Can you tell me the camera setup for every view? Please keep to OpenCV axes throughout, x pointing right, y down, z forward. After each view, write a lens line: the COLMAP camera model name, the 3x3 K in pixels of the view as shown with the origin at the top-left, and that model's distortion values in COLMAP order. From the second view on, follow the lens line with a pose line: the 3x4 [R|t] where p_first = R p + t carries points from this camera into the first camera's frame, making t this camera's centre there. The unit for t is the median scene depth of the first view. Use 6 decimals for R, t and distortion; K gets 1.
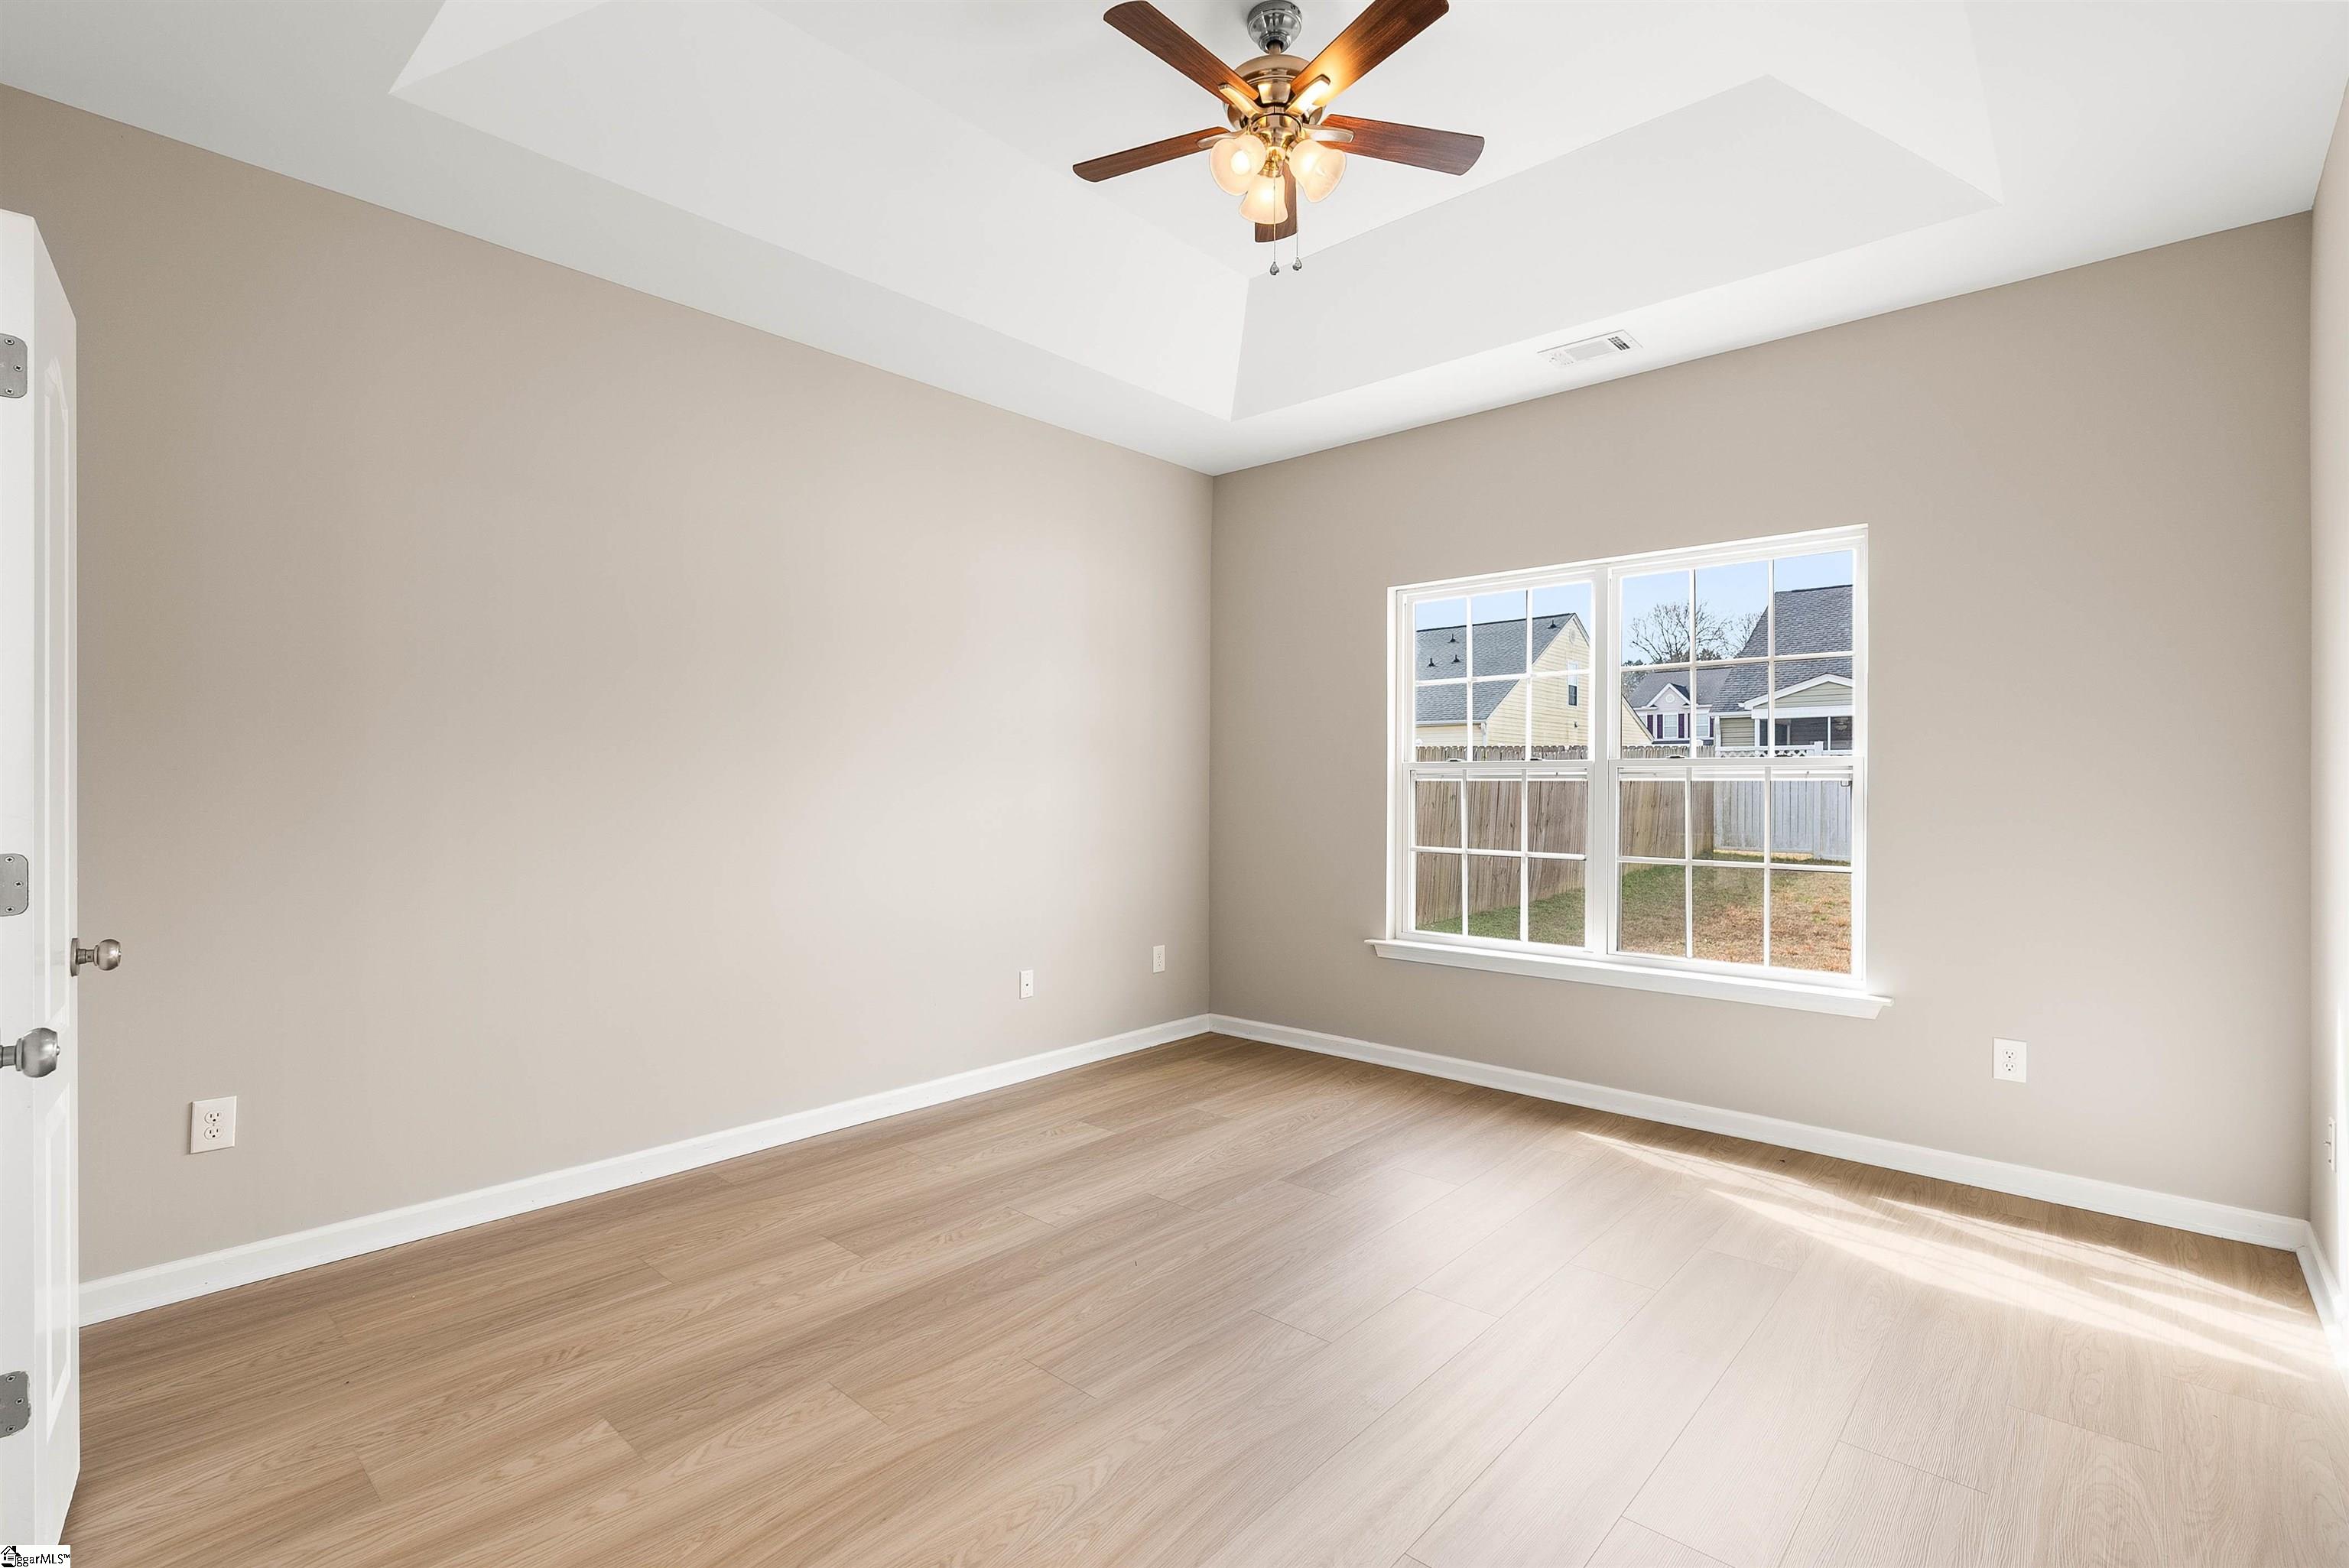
lens RADIAL K [[1076.5, 0, 1177.9], [0, 1076.5, 780.7], [0, 0, 1]] dist [-0.004095, 0.000427]
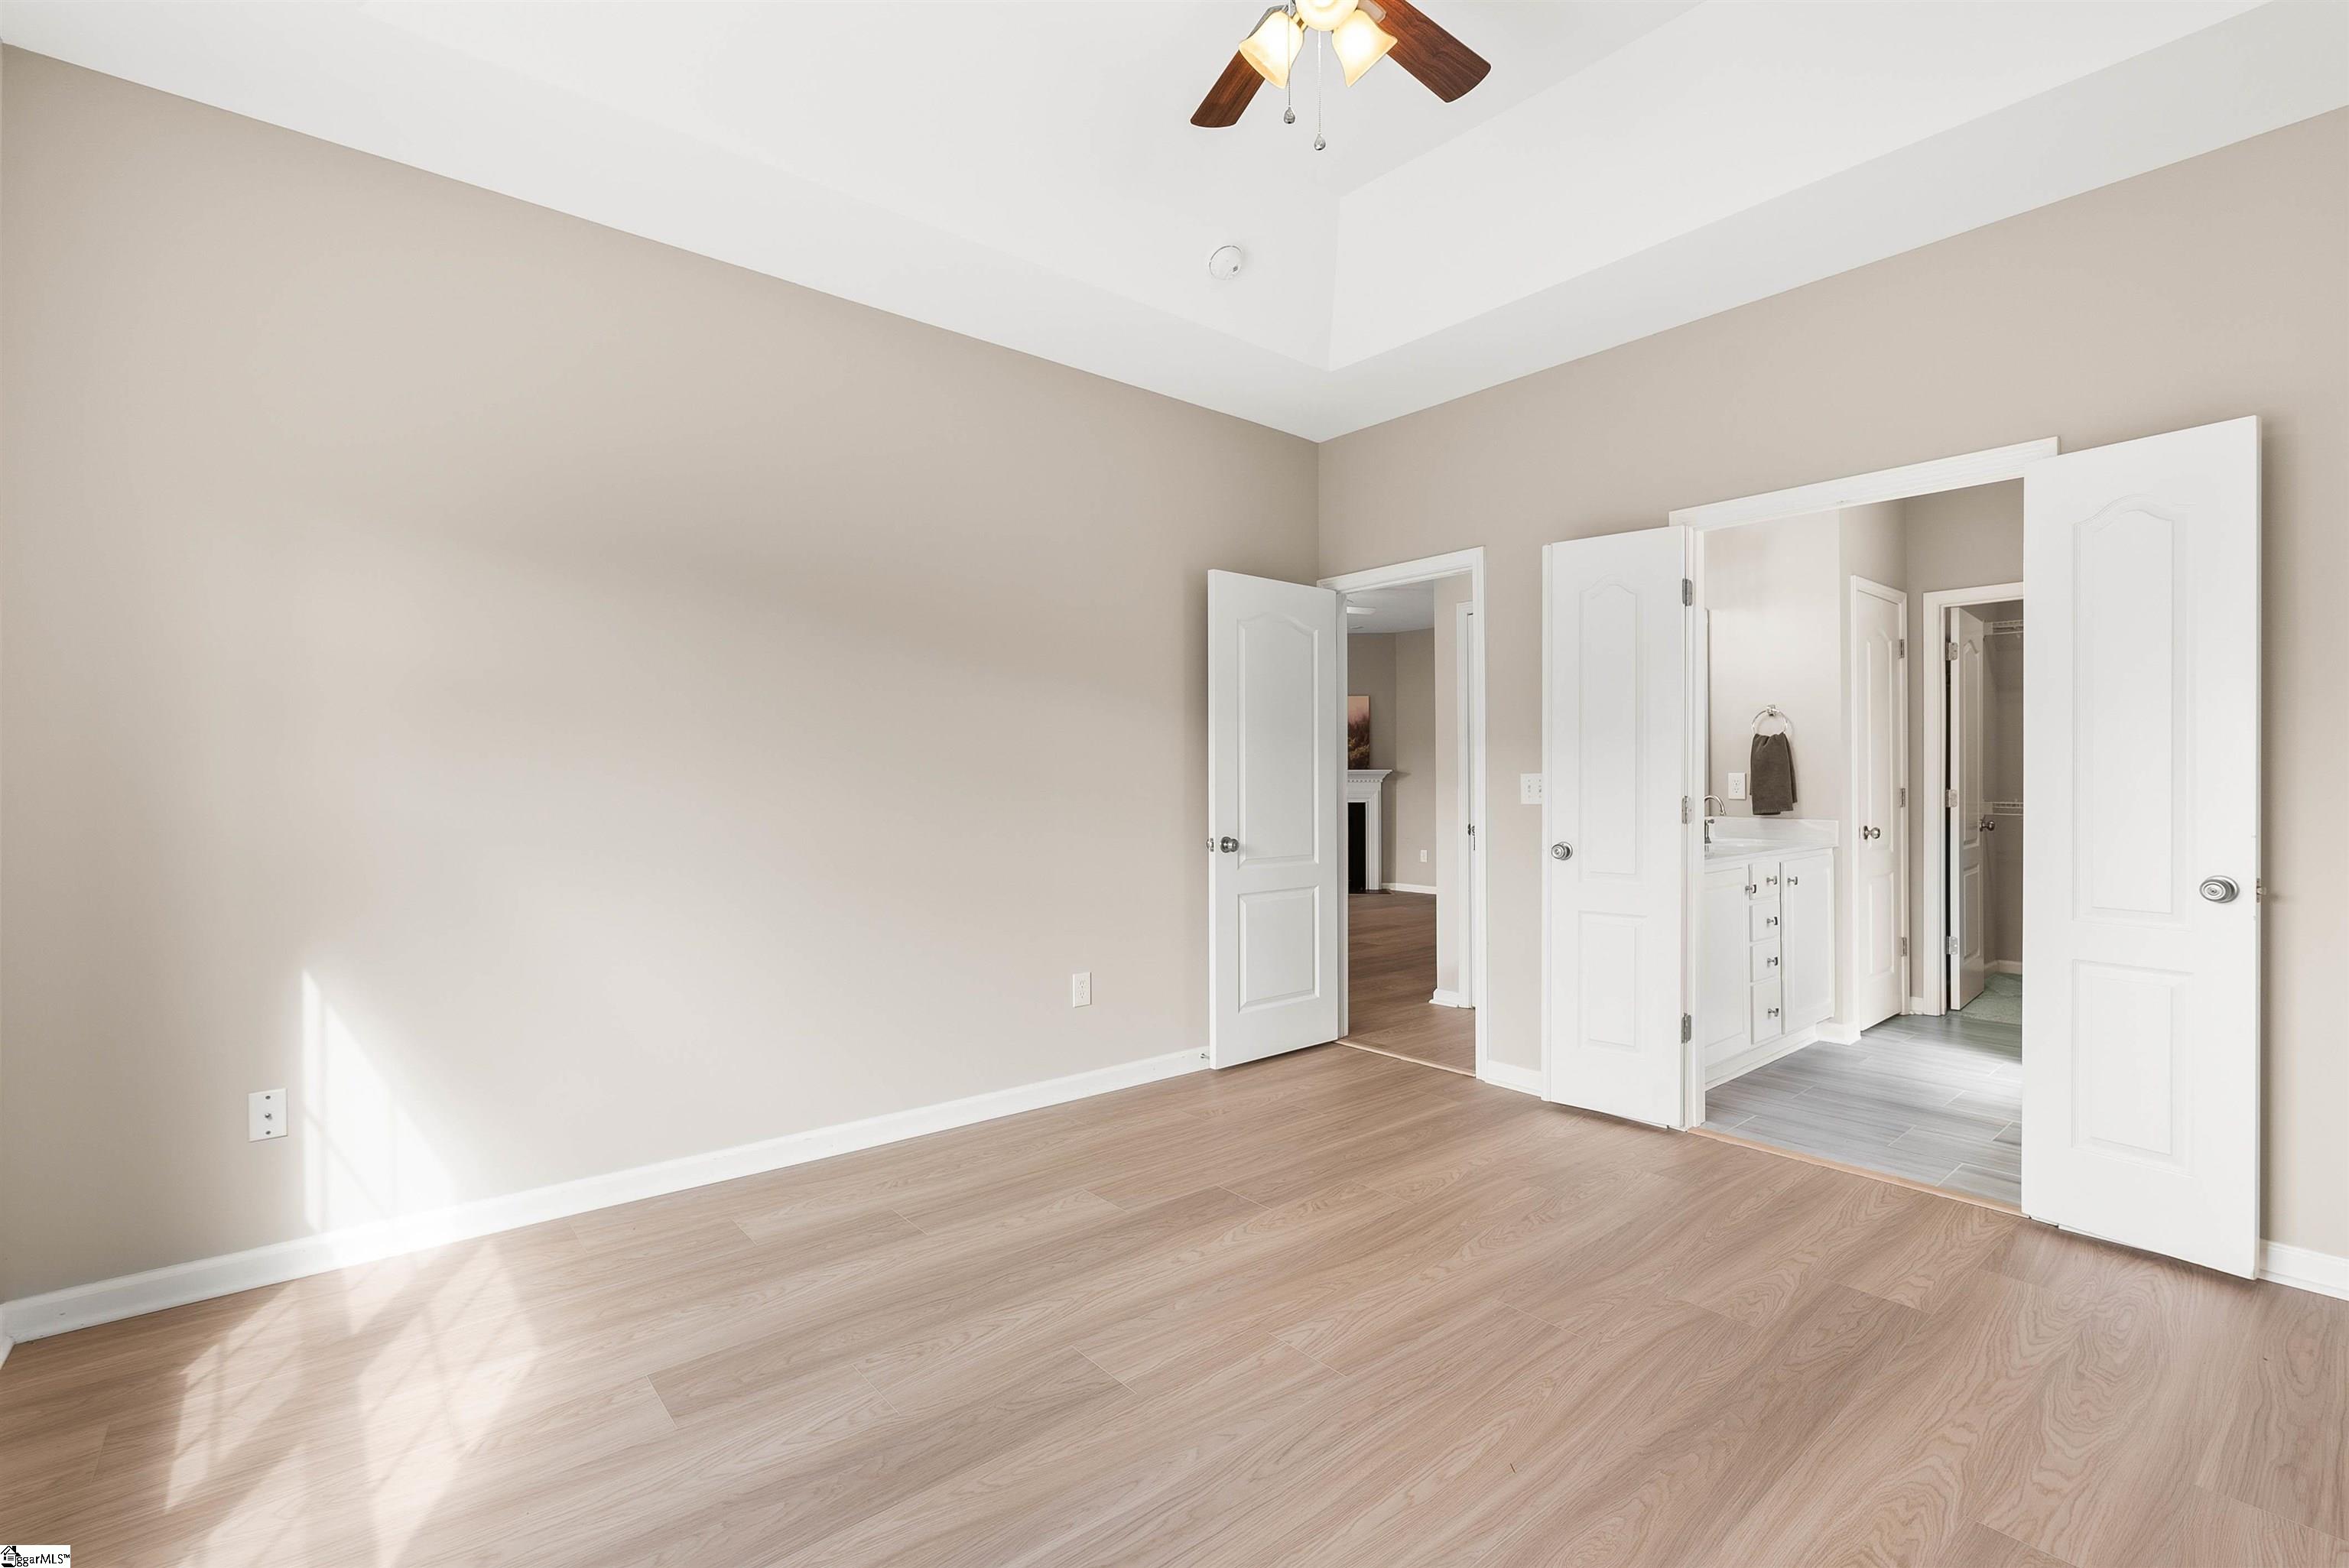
lens RADIAL K [[1055.0, 0, 1179.0], [0, 1055.0, 780.2], [0, 0, 1]] dist [-0.007003, 0.001353]
pose [[-0.990732, -0.001771, 0.135821, 0.076792], [-0.002174, 0.999994, -0.002814, 0.018933], [-0.135815, -0.003083, -0.990729, 1.622770]]
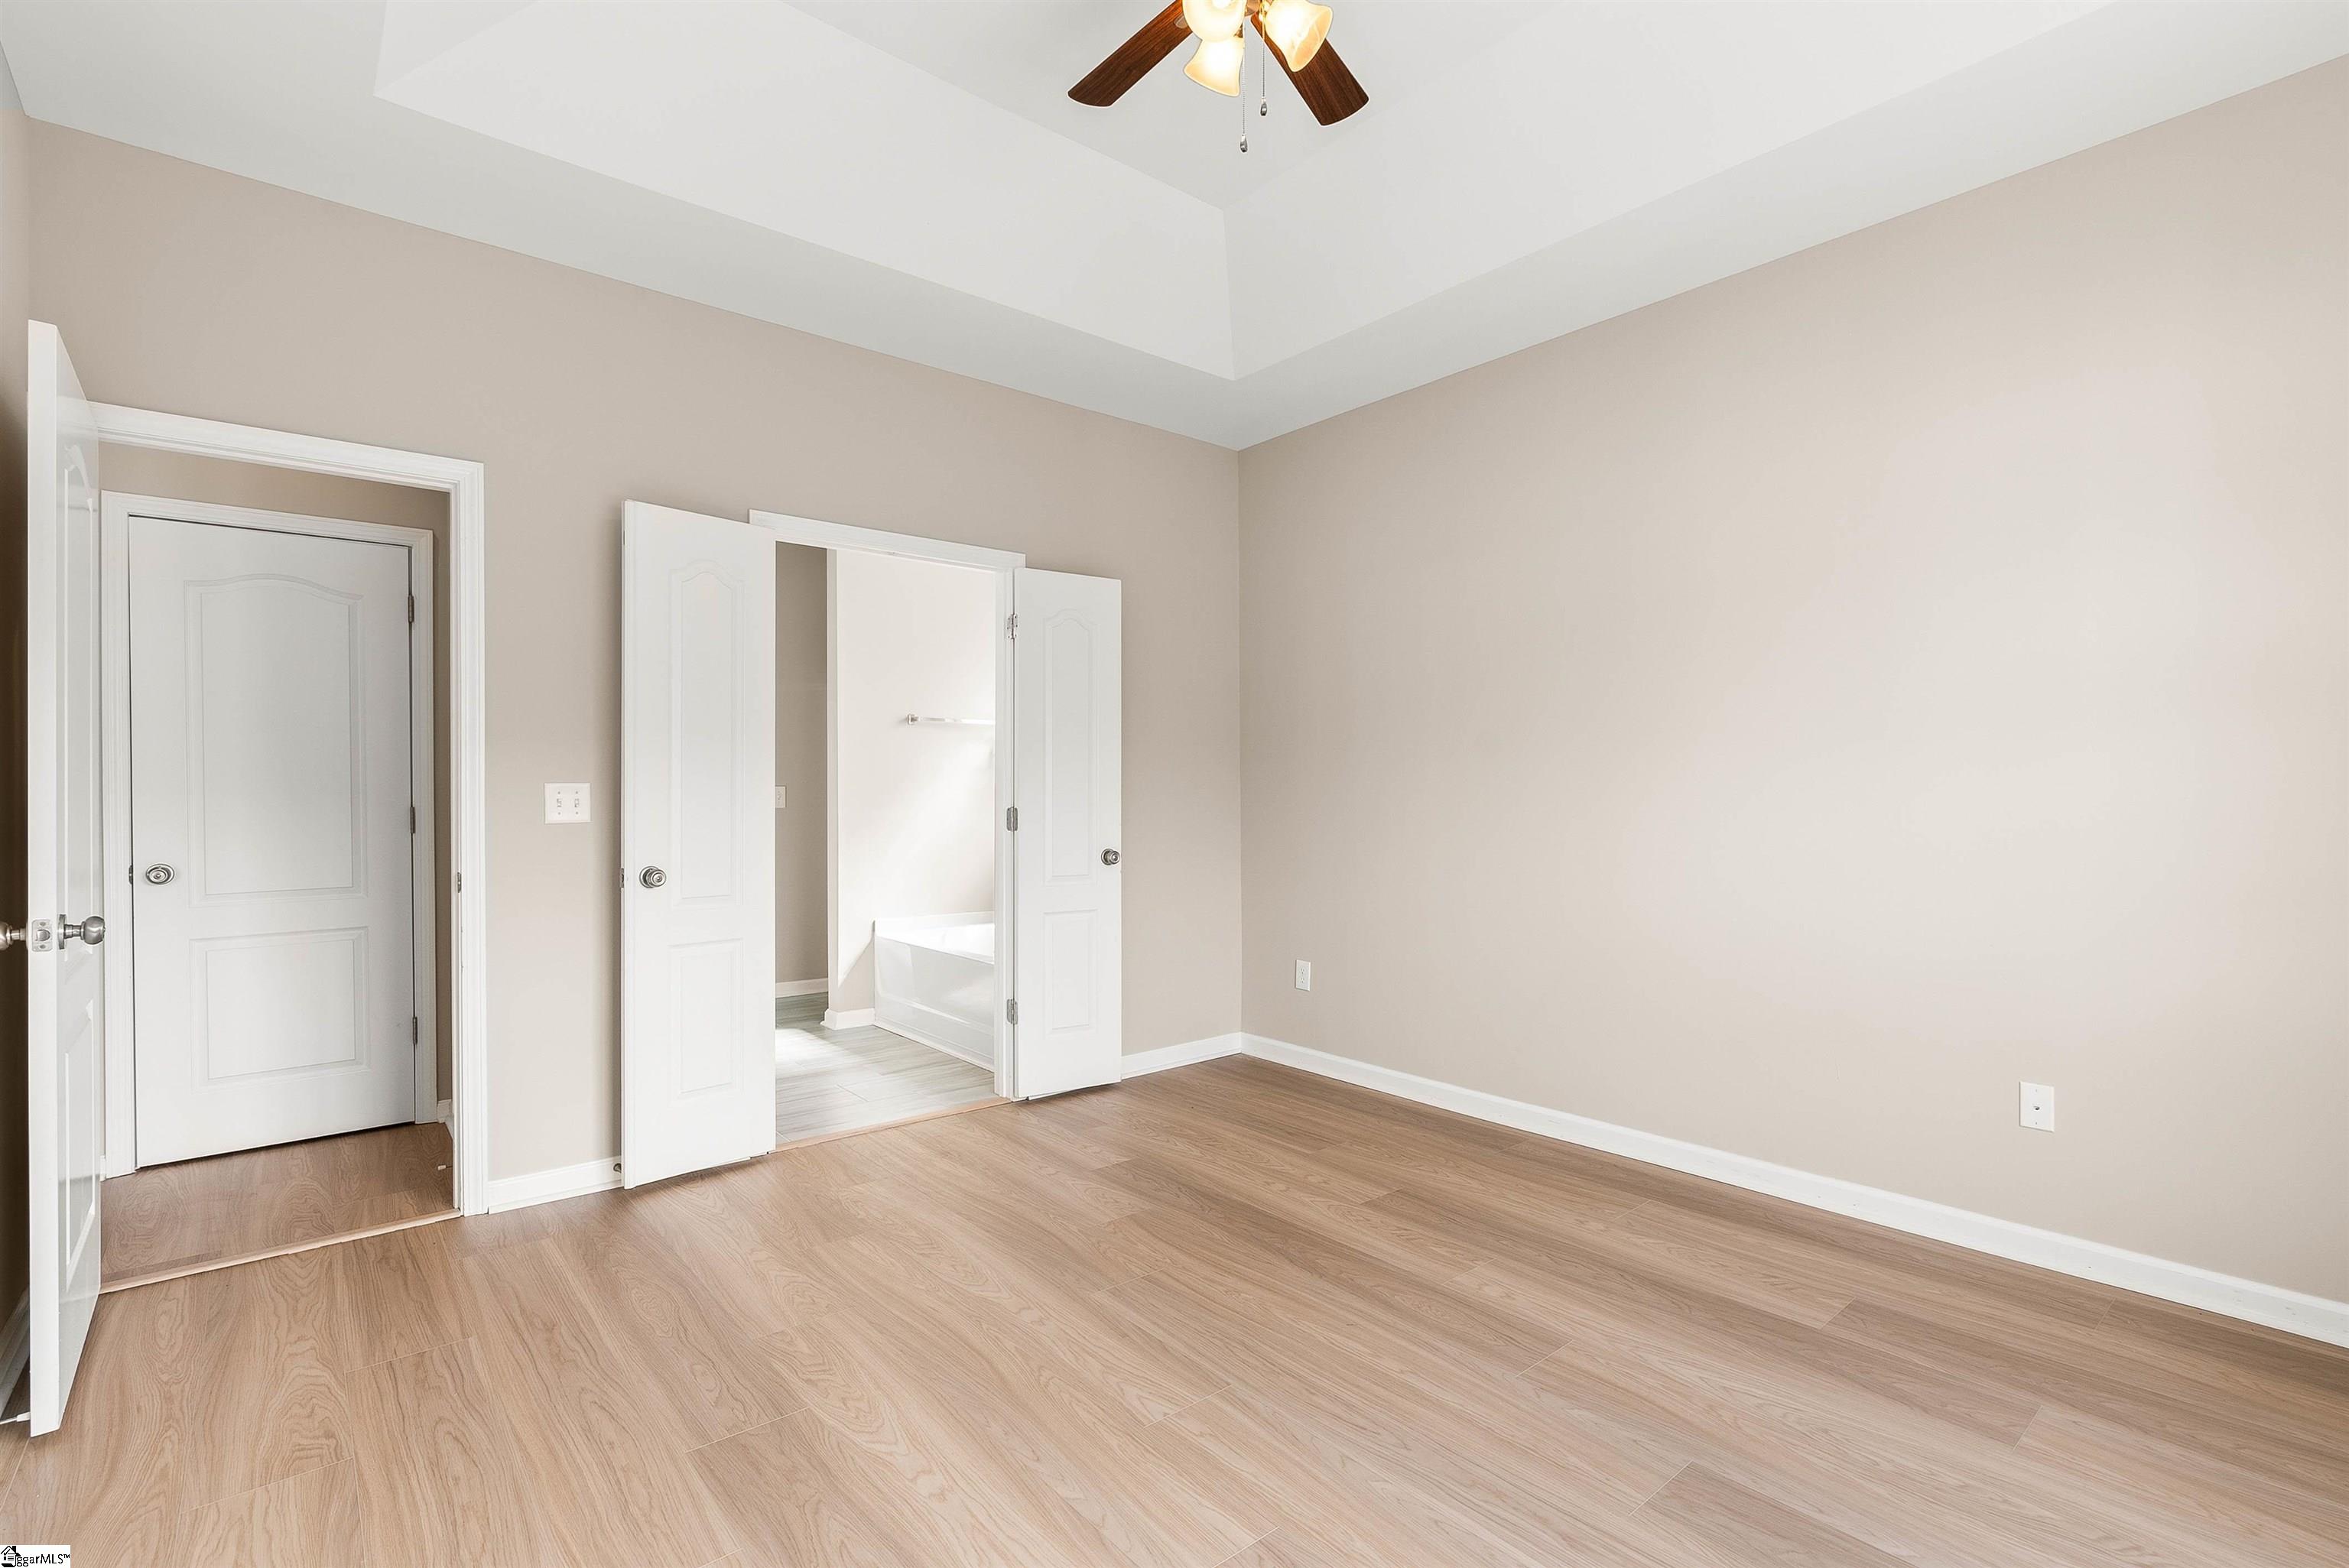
lens RADIAL K [[1076.5, 0, 1177.9], [0, 1076.5, 780.7], [0, 0, 1]] dist [-0.004095, 0.000427]
pose [[-0.136810, -0.011267, -0.990533, 0.816167], [0.004252, 0.999919, -0.011961, 0.018033], [0.990588, -0.005848, -0.136751, 0.946600]]
